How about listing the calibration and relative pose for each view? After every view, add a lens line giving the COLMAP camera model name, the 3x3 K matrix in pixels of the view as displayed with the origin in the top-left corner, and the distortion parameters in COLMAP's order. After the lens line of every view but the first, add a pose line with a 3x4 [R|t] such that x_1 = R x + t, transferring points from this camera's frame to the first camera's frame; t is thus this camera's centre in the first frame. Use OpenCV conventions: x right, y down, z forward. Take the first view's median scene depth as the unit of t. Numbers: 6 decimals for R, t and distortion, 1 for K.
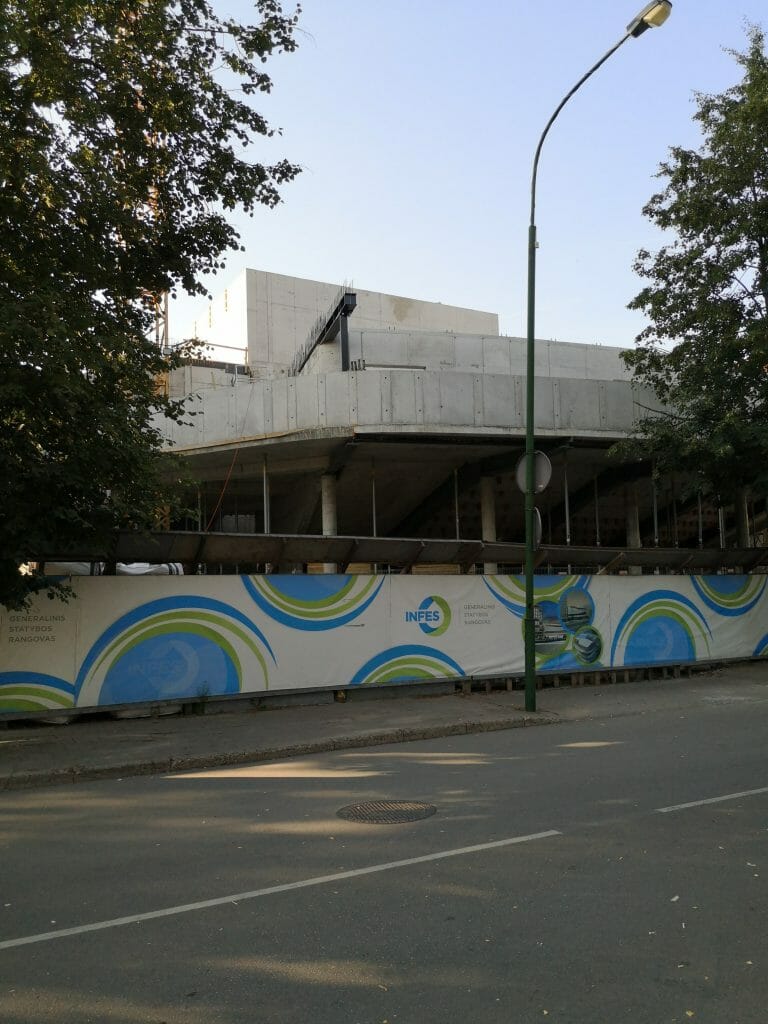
lens RADIAL K [[788.7, 0, 387.1], [0, 788.7, 514.3], [0, 0, 1]] dist [0.088433, -0.112090]
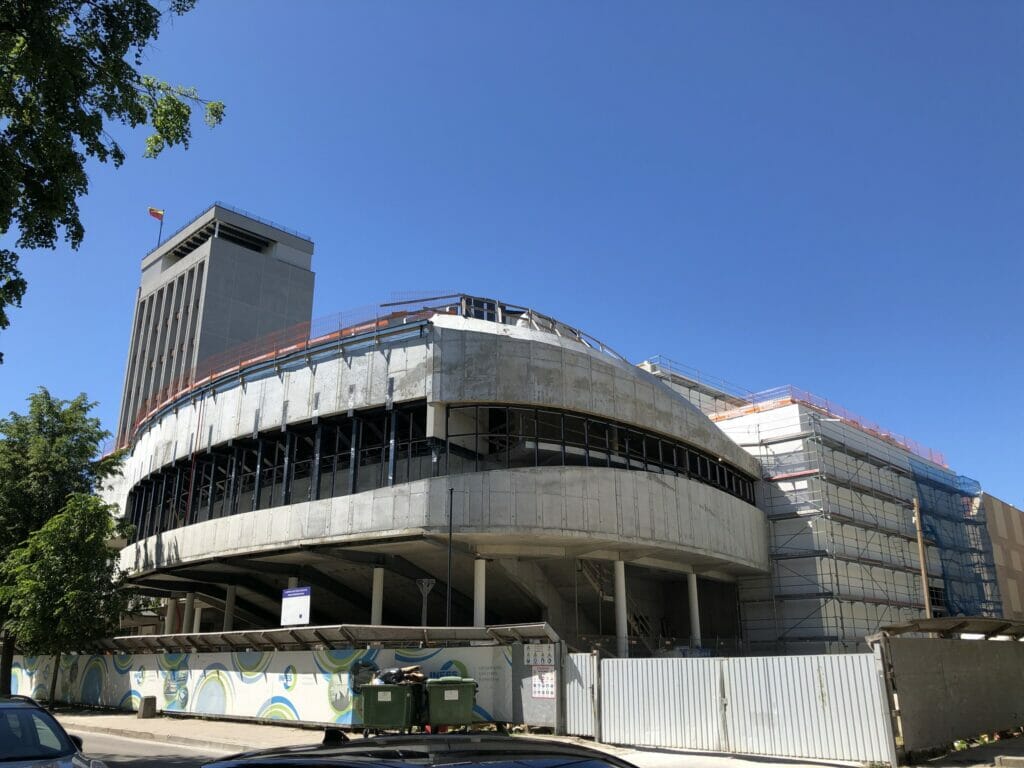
lens RADIAL K [[835.3, 0, 523.4], [0, 835.3, 385.0], [0, 0, 1]] dist [0.004339, -0.005892]
pose [[0.306235, -0.283235, -0.908844, 1.915598], [0.104574, 0.958944, -0.263612, 0.056614], [0.946195, -0.014315, 0.323281, 0.923450]]
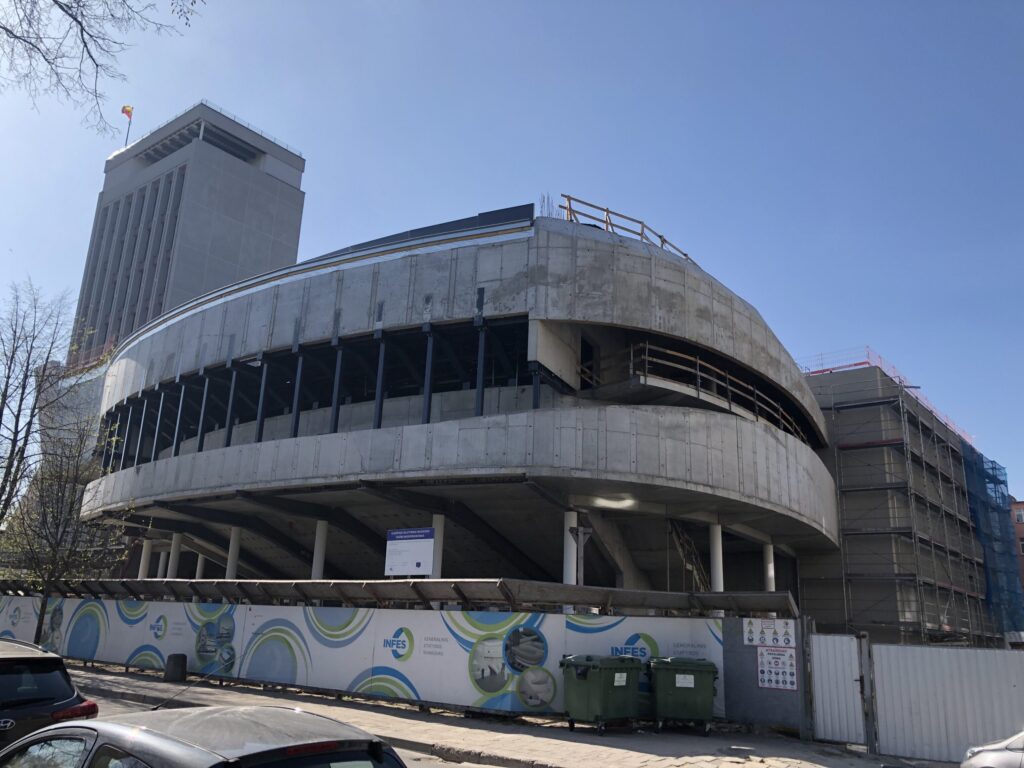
lens RADIAL K [[841.4, 0, 515.8], [0, 841.4, 383.8], [0, 0, 1]] dist [0.005159, -0.001298]
pose [[0.391720, -0.224078, -0.892381, 1.394317], [0.049696, 0.973628, -0.222664, 0.036245], [0.918741, 0.042874, 0.392525, 0.644087]]
